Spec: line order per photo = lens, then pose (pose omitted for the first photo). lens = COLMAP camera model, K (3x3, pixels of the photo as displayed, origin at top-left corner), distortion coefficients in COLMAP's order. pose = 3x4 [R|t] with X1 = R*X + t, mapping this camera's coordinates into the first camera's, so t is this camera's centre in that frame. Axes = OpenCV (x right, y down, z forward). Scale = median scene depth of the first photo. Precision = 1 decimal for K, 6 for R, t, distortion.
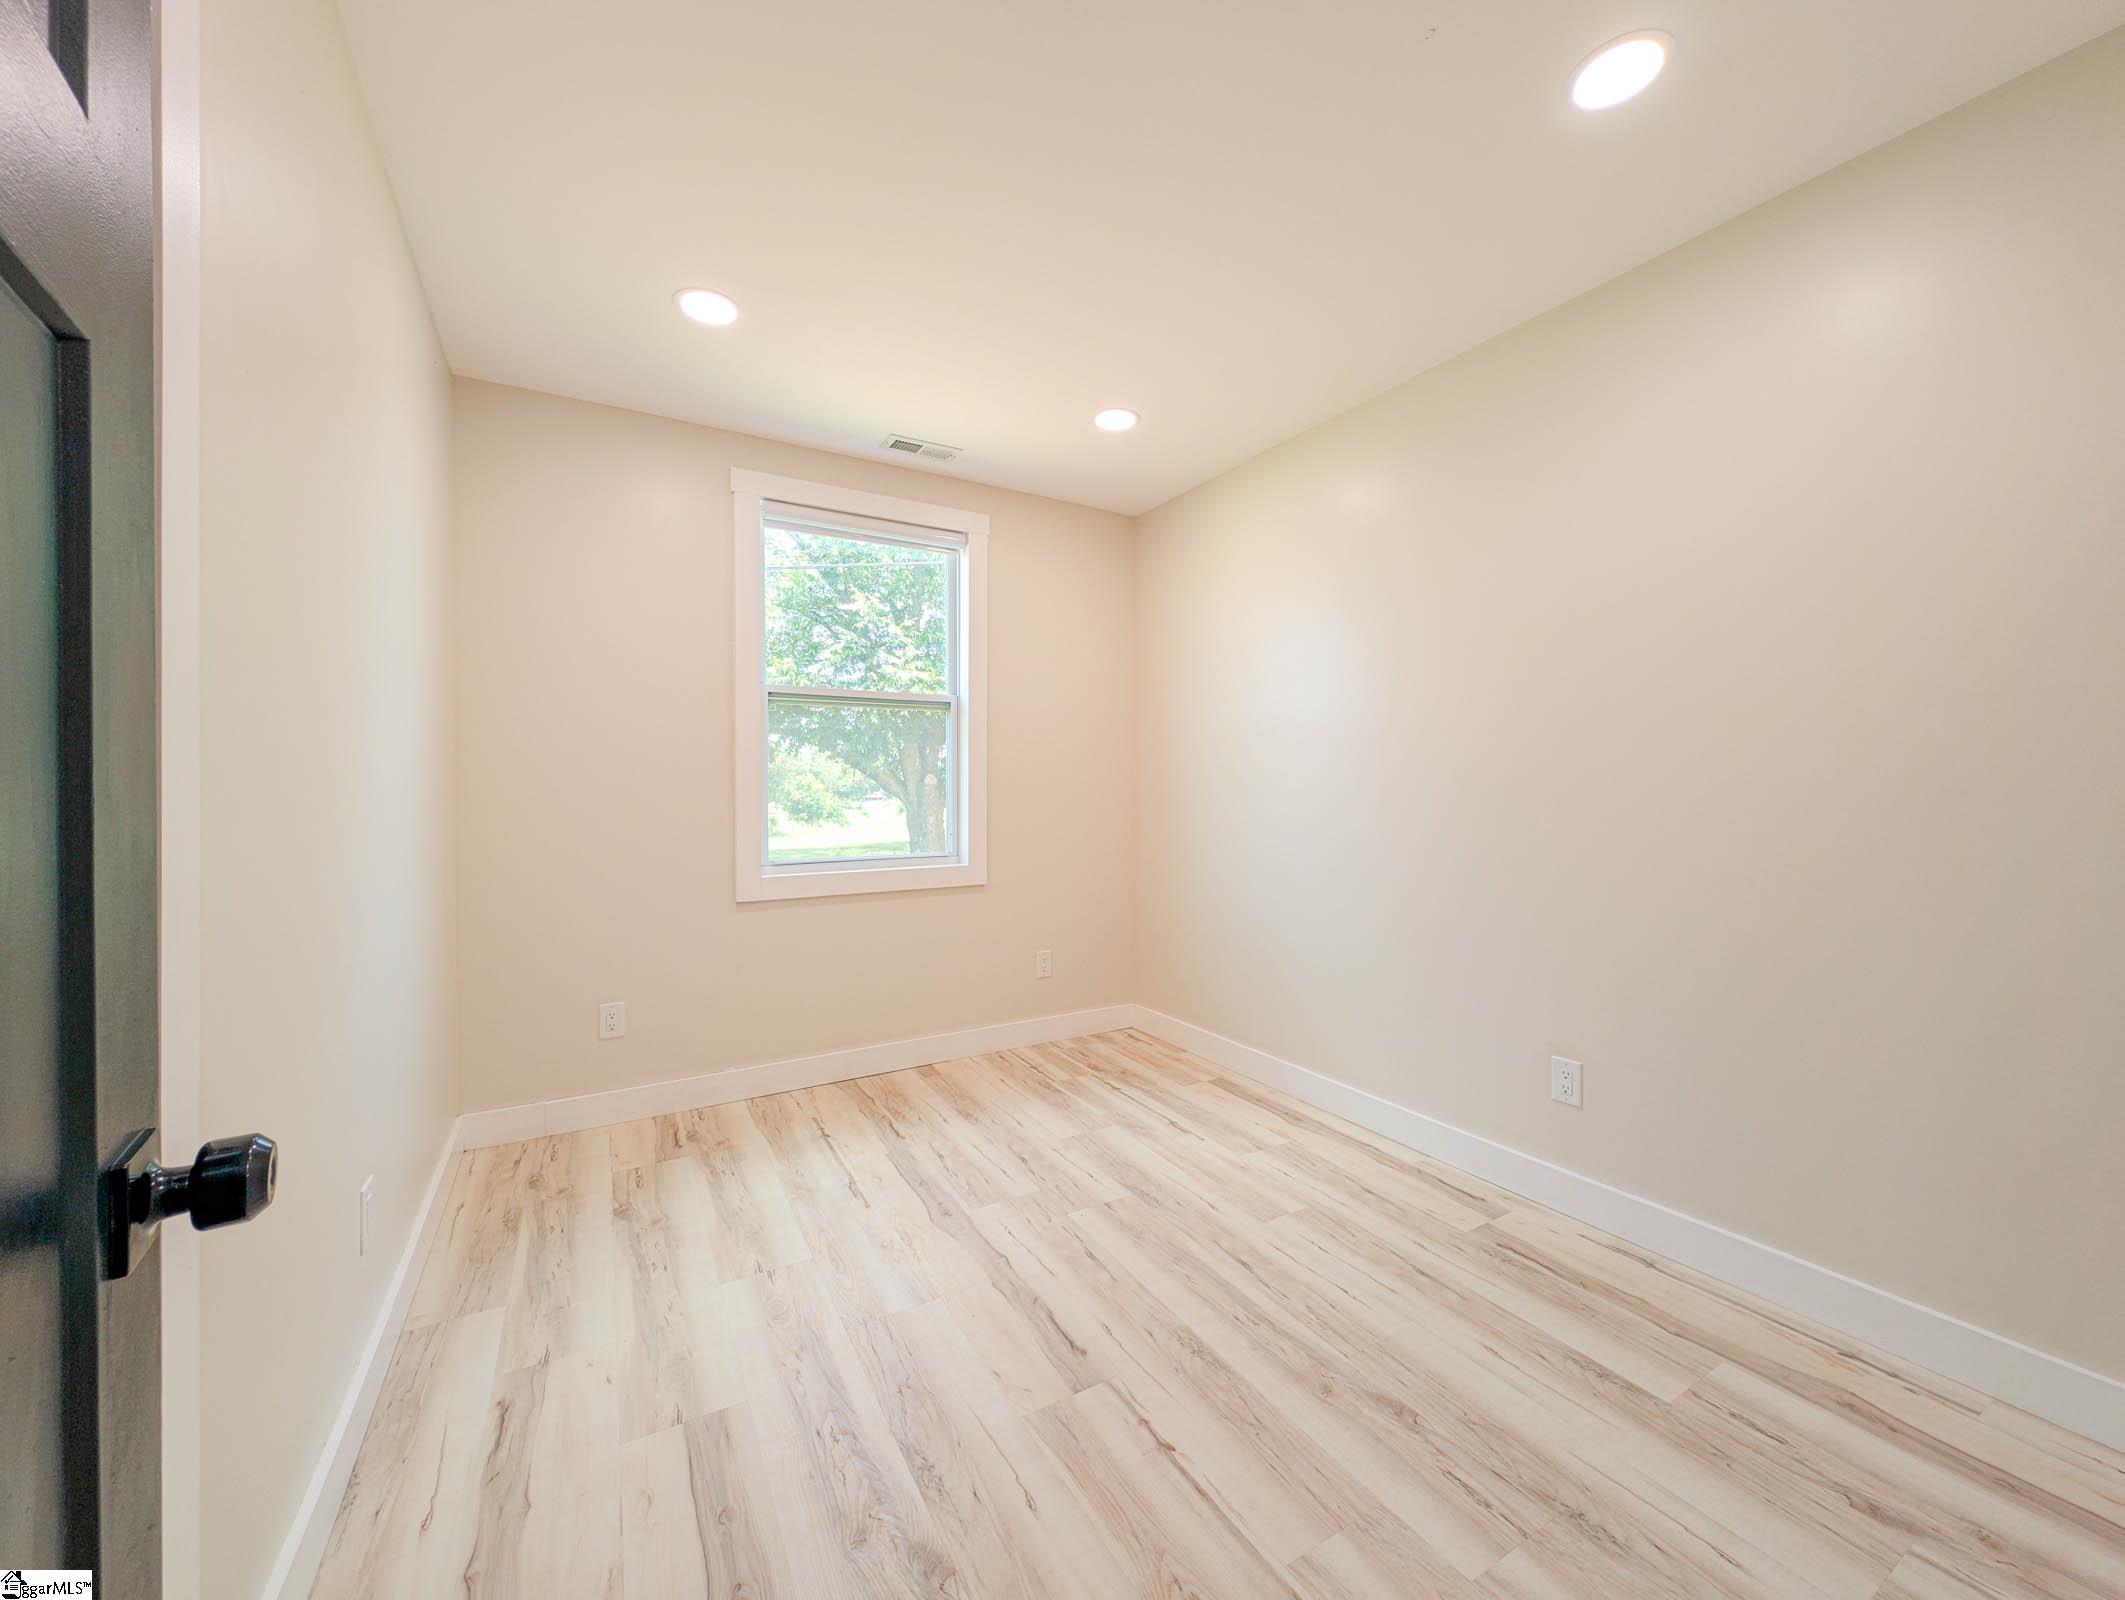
lens RADIAL K [[829.3, 0, 1062.5], [0, 829.3, 800.0], [0, 0, 1]] dist [-0.000852, -0.000233]
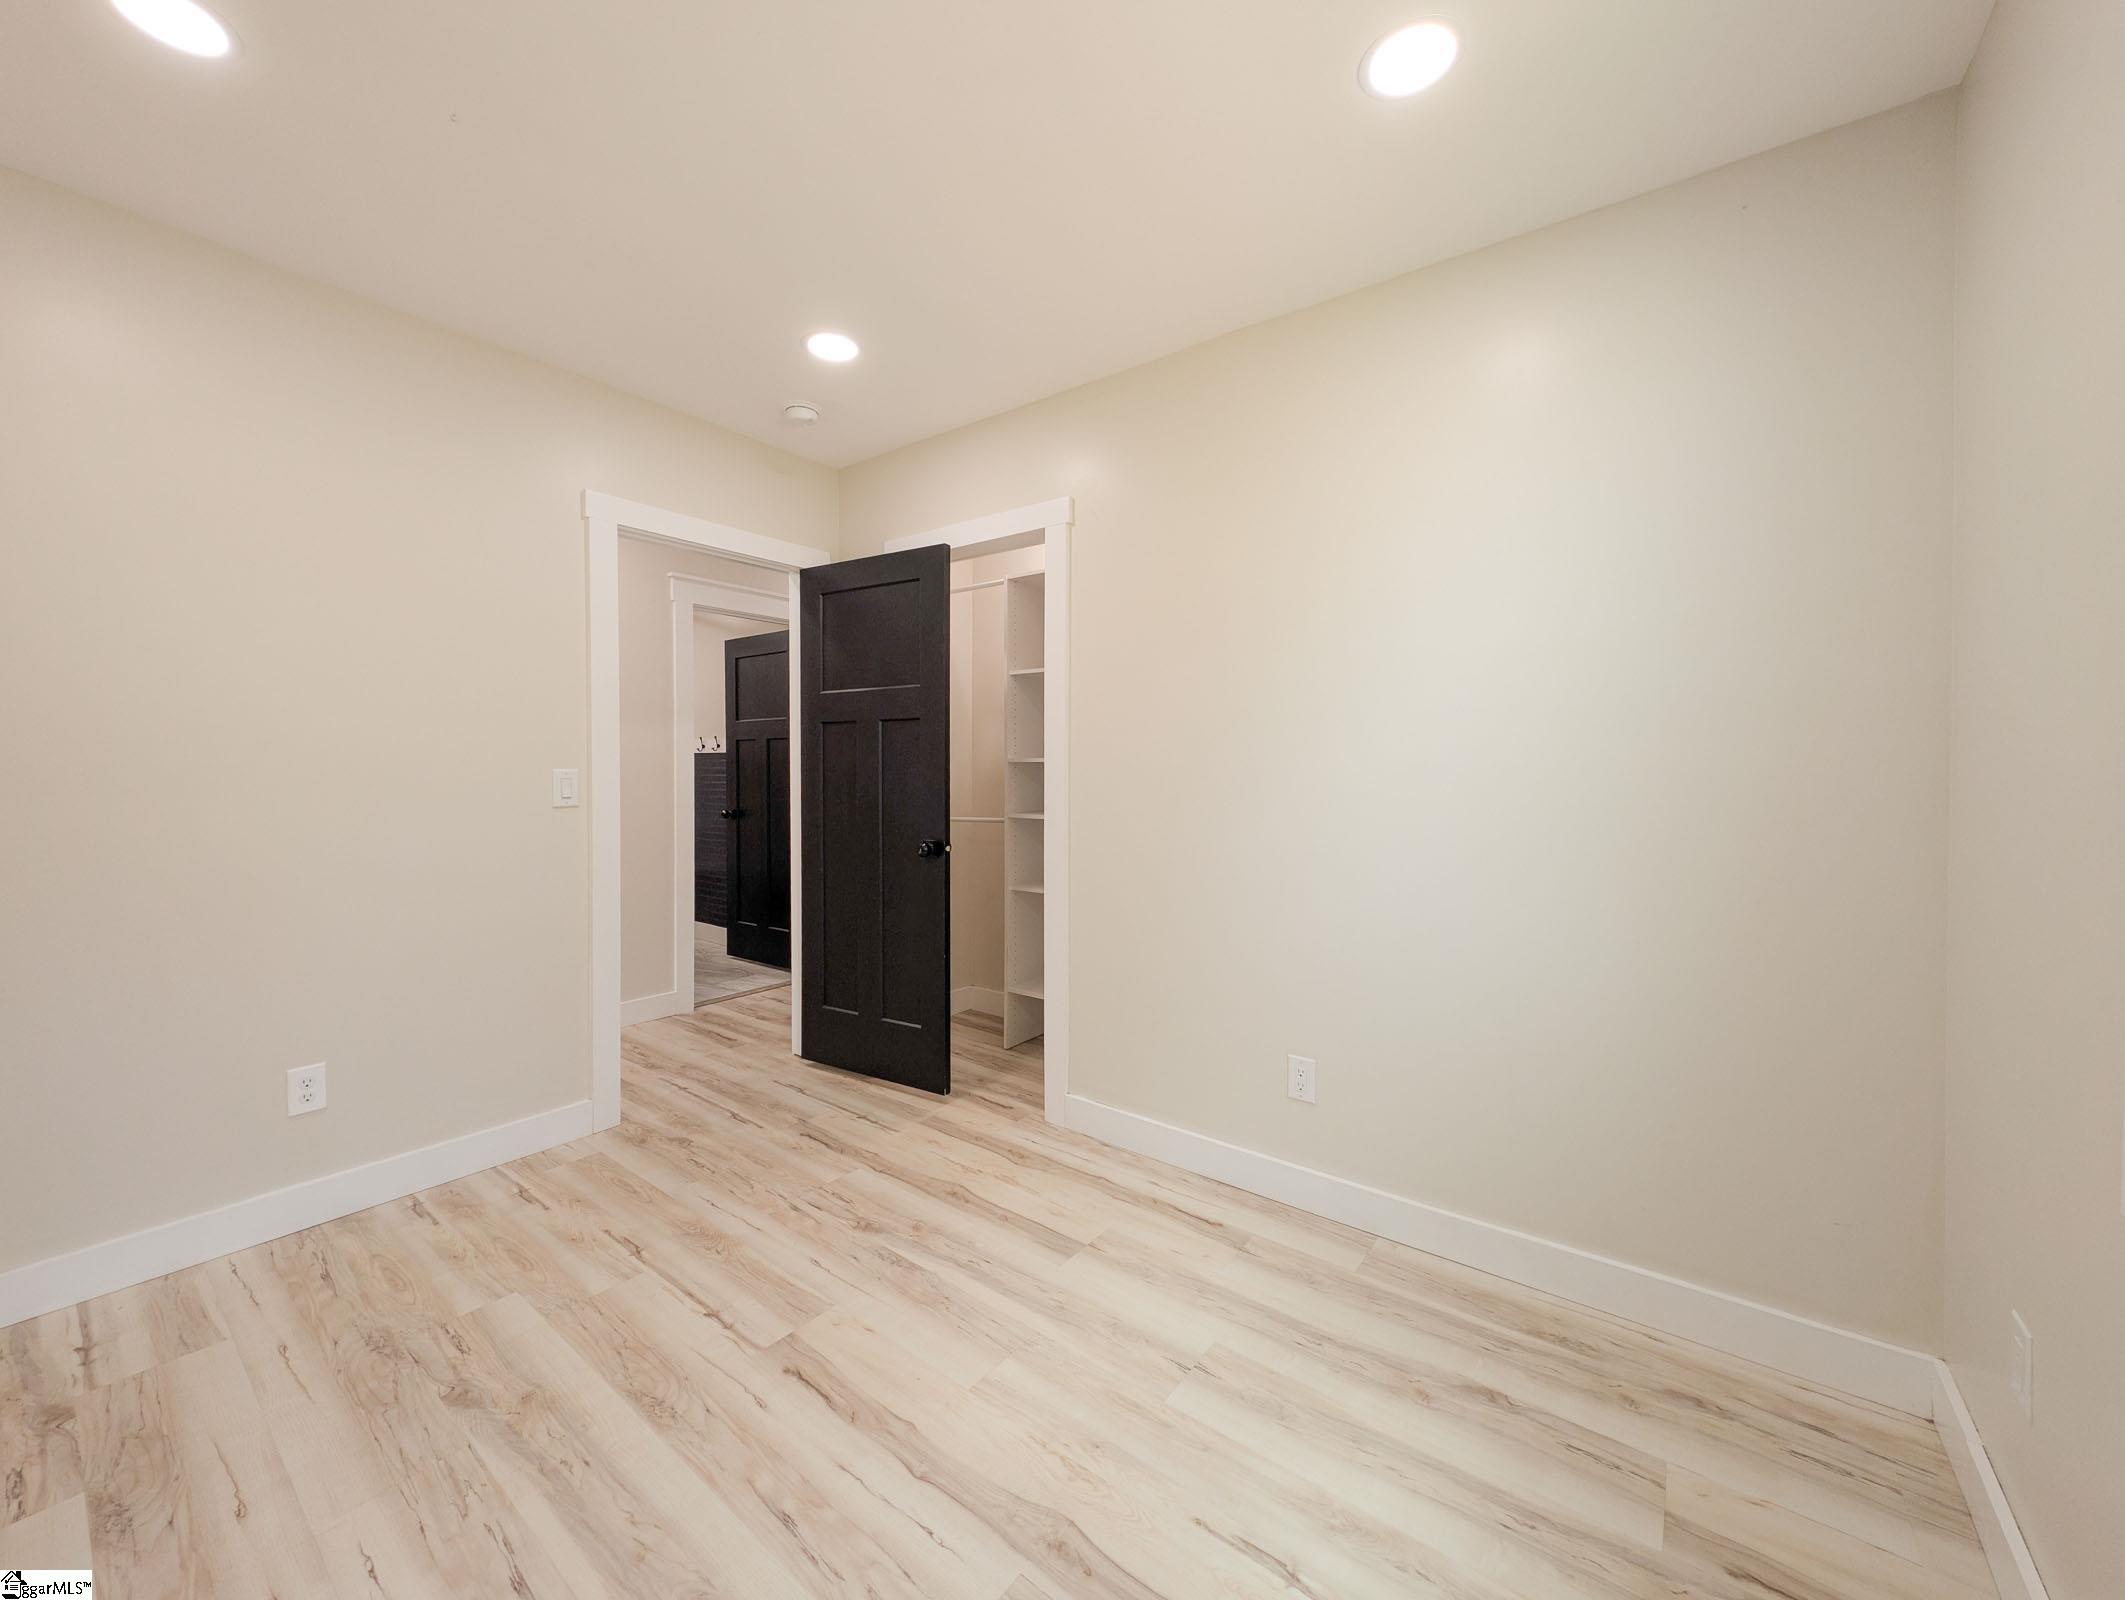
lens RADIAL K [[829.3, 0, 1062.5], [0, 829.3, 800.0], [0, 0, 1]] dist [-0.000852, -0.000233]
pose [[-0.922244, 0.013186, -0.386384, 0.090717], [-0.009250, 0.998380, 0.056148, -0.059467], [0.386498, 0.055356, -0.920627, 1.916697]]
